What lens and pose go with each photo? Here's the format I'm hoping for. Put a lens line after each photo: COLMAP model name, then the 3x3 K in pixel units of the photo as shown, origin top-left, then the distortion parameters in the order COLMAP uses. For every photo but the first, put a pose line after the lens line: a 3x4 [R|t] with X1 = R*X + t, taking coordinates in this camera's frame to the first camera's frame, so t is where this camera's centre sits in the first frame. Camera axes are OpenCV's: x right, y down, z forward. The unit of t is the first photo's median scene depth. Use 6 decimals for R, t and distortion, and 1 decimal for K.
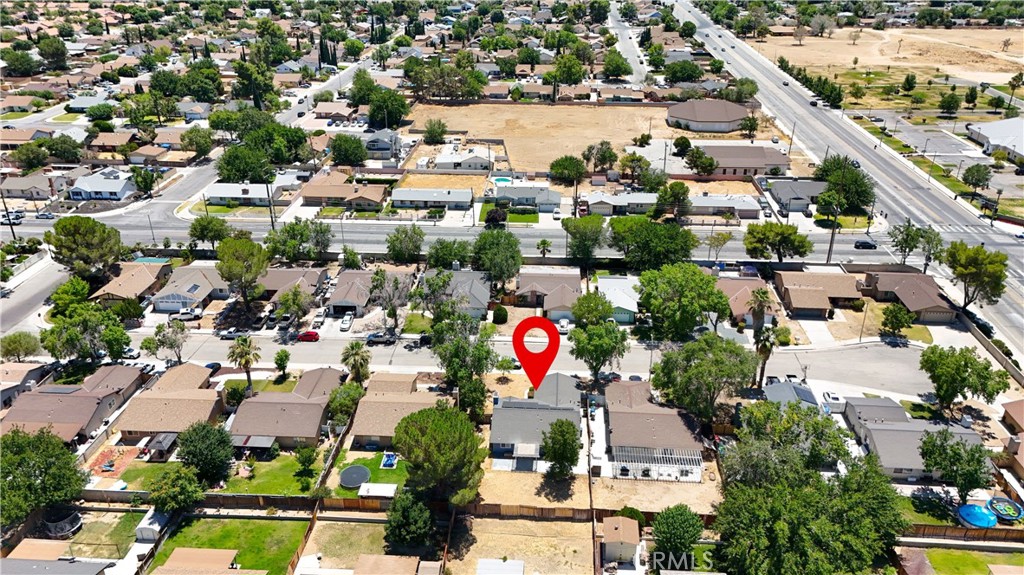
lens RADIAL K [[768.9, 0, 512.0], [0, 768.9, 287.5], [0, 0, 1]] dist [0.046171, -0.000790]
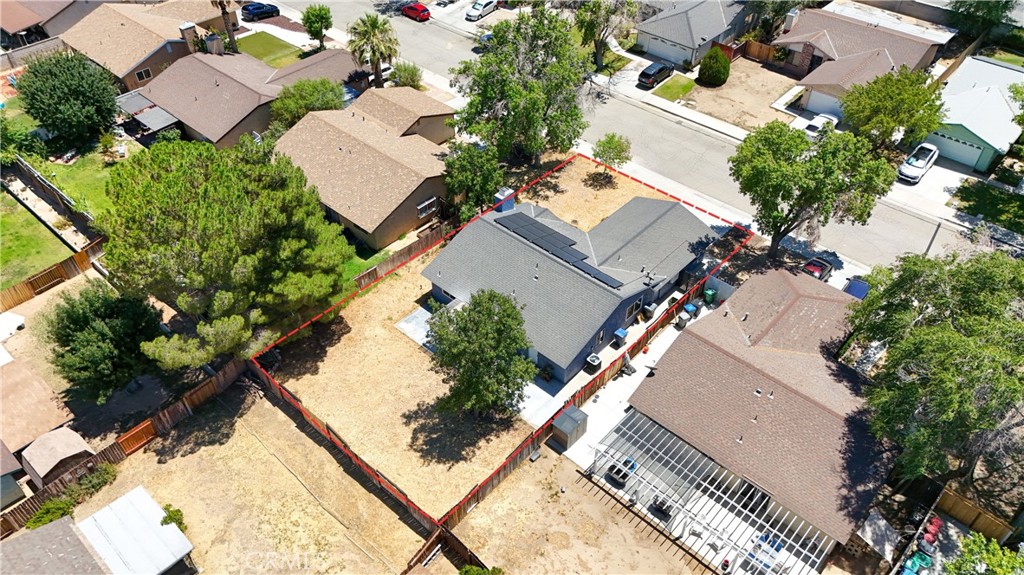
lens RADIAL K [[768.9, 0, 512.0], [0, 768.9, 287.5], [0, 0, 1]] dist [0.046171, -0.000790]
pose [[0.784407, 0.418509, -0.457773, 0.231572], [-0.267539, 0.894159, 0.359029, 0.021371], [0.559579, -0.159153, 0.813352, 0.621852]]
